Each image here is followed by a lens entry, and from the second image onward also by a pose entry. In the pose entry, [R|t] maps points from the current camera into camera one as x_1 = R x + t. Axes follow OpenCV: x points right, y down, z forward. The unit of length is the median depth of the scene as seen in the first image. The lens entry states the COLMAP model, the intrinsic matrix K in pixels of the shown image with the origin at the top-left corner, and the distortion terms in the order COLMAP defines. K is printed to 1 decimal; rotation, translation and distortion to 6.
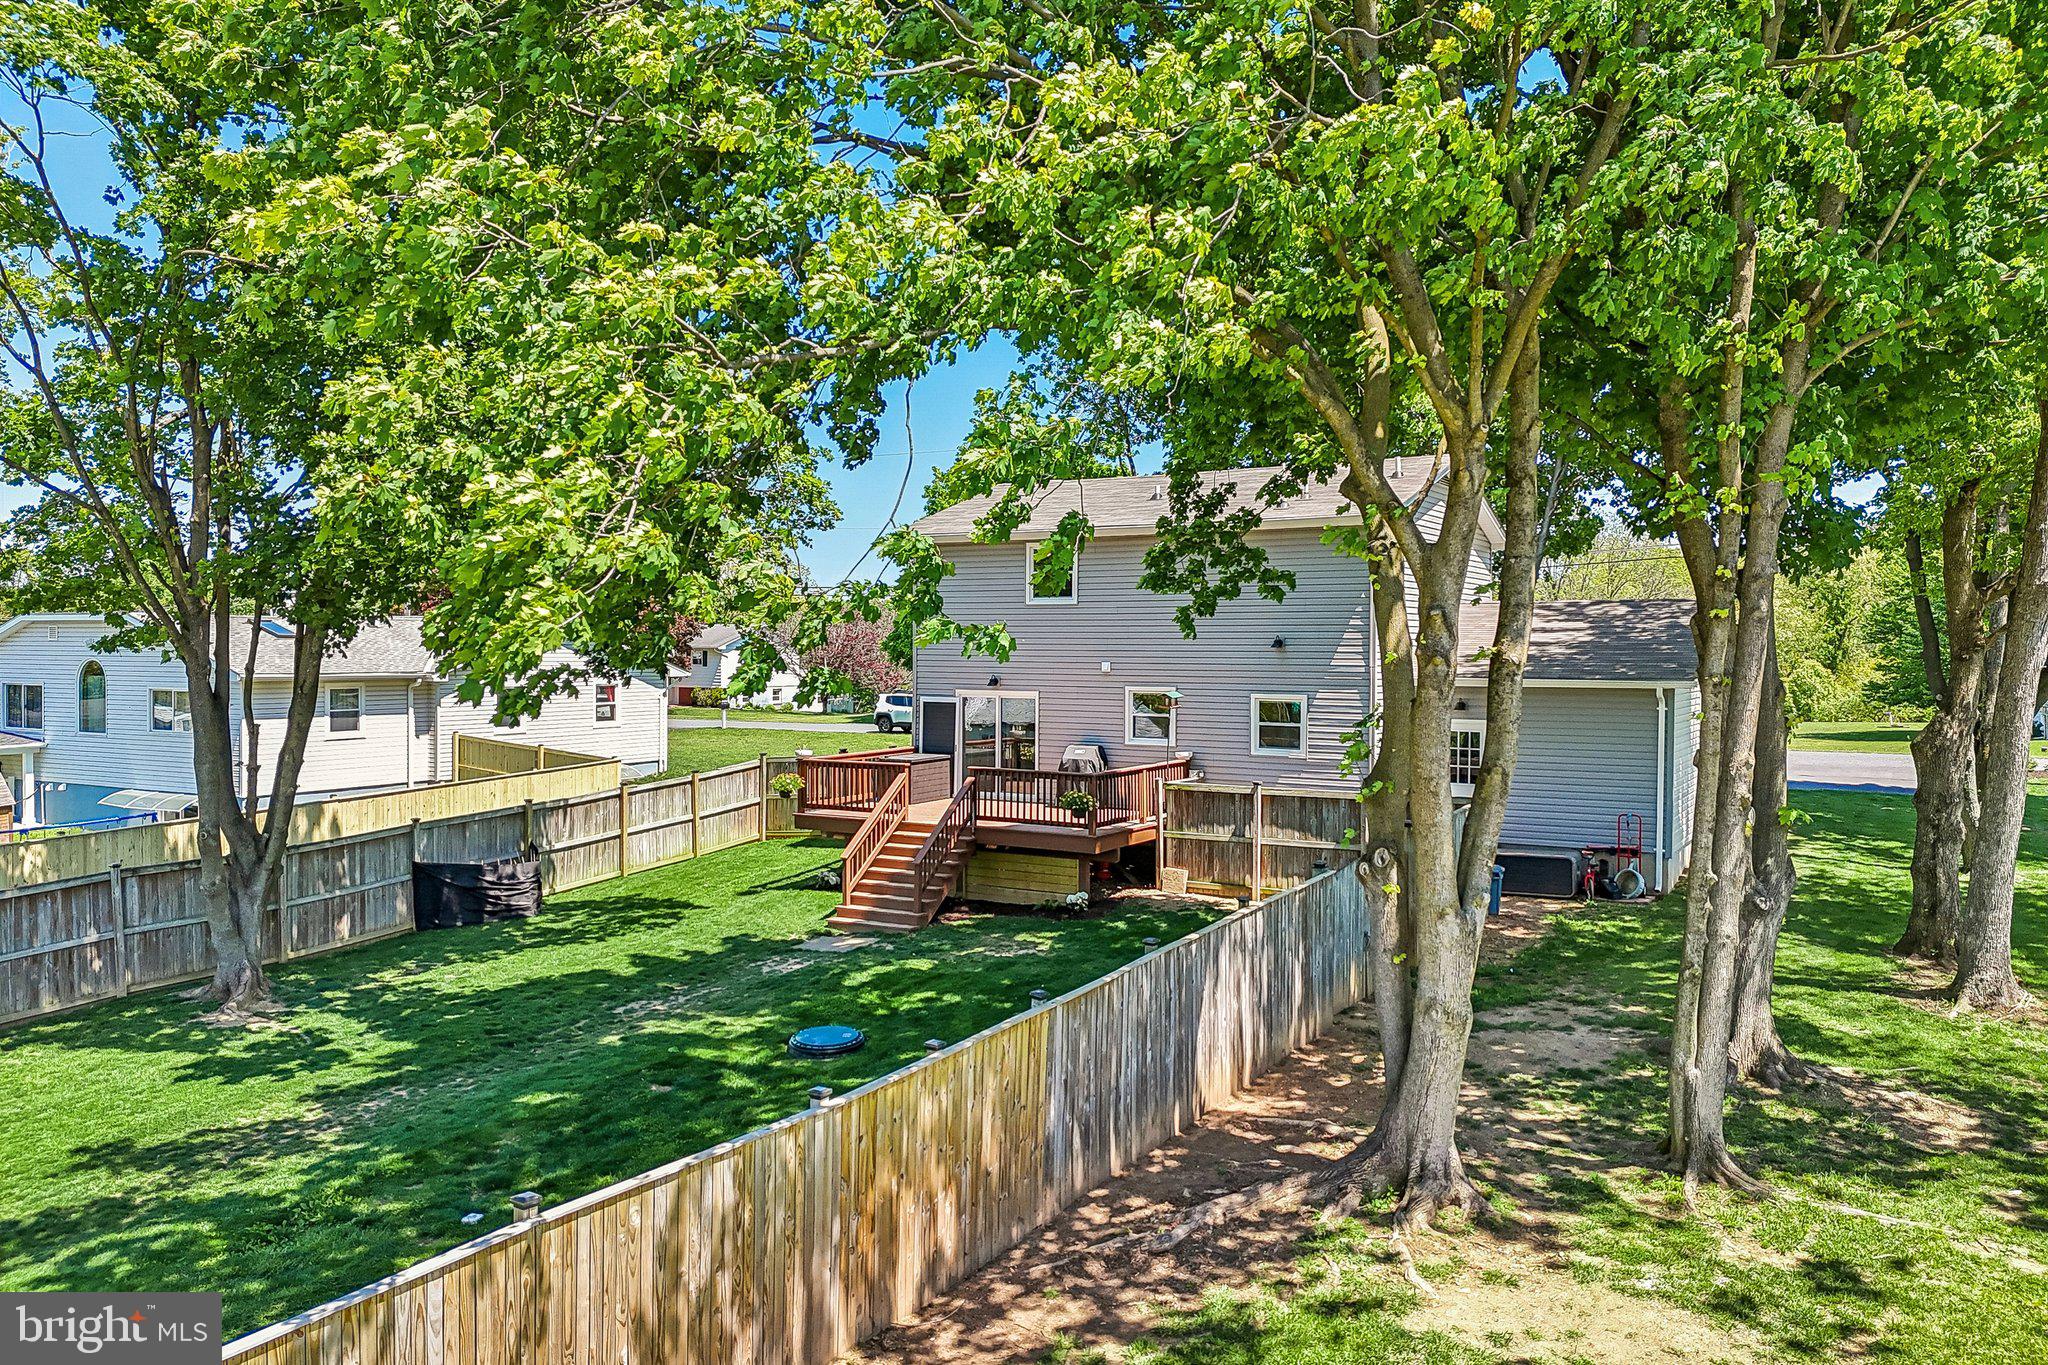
lens RADIAL K [[1503.7, 0, 1019.7], [0, 1503.7, 675.8], [0, 0, 1]] dist [0.095220, -0.107014]
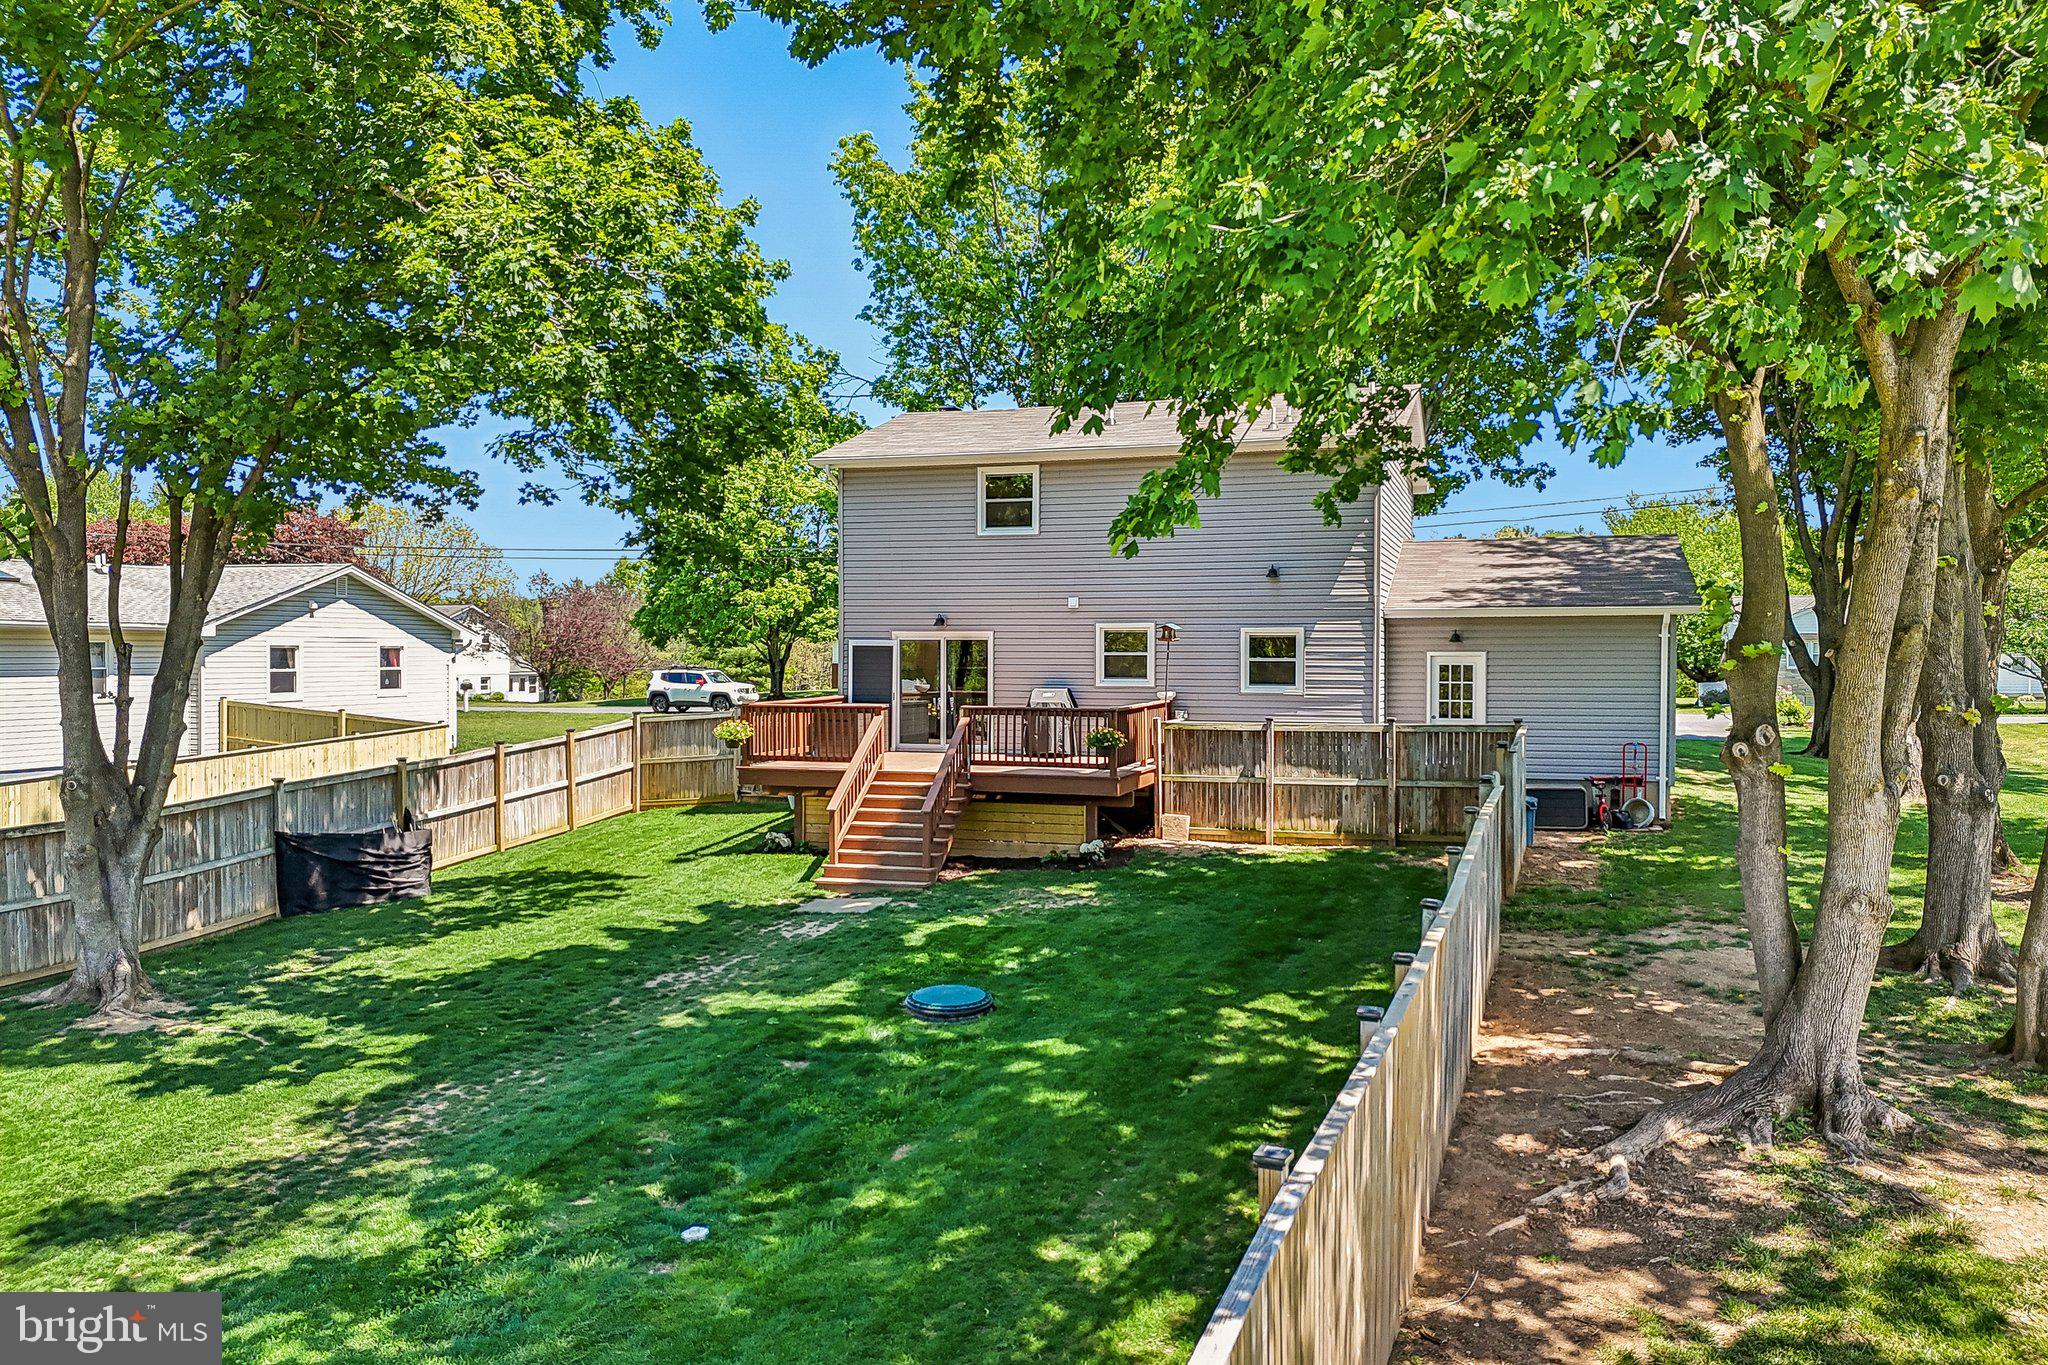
lens RADIAL K [[1503.7, 0, 1019.7], [0, 1503.7, 675.8], [0, 0, 1]] dist [0.095220, -0.107014]
pose [[0.974690, -0.006622, 0.223462, -0.193745], [0.007152, 0.999973, -0.001562, 0.043230], [-0.223445, 0.003121, 0.974711, 0.121525]]
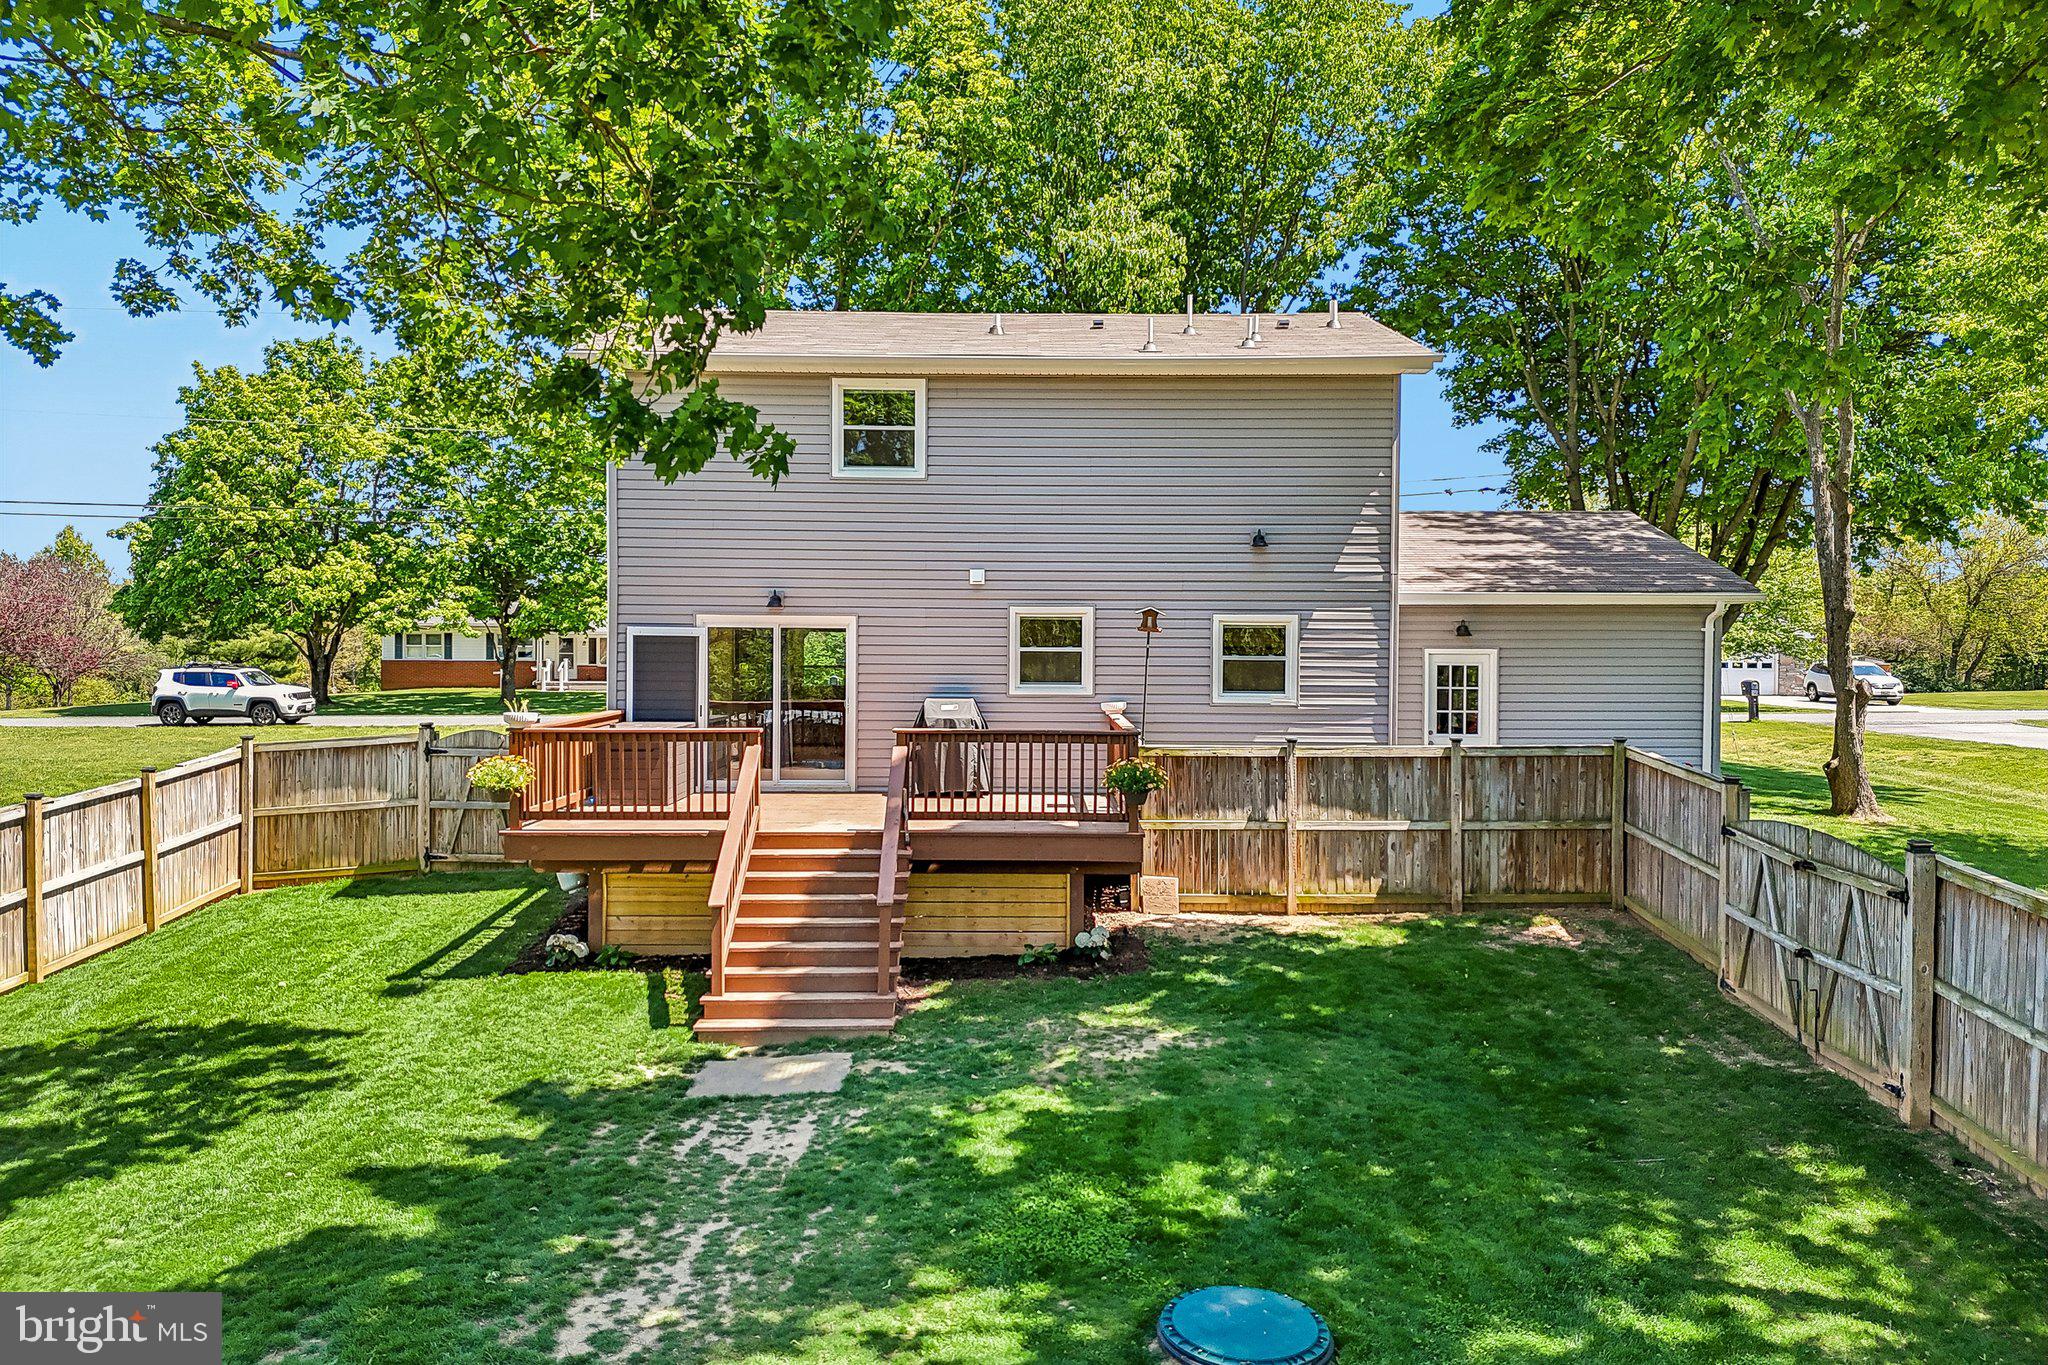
lens RADIAL K [[1503.7, 0, 1019.7], [0, 1503.7, 675.8], [0, 0, 1]] dist [0.095220, -0.107014]
pose [[0.856691, -0.007927, 0.515770, -0.282102], [0.007645, 0.999967, 0.002670, 0.038138], [-0.515774, 0.001655, 0.856723, 0.467673]]
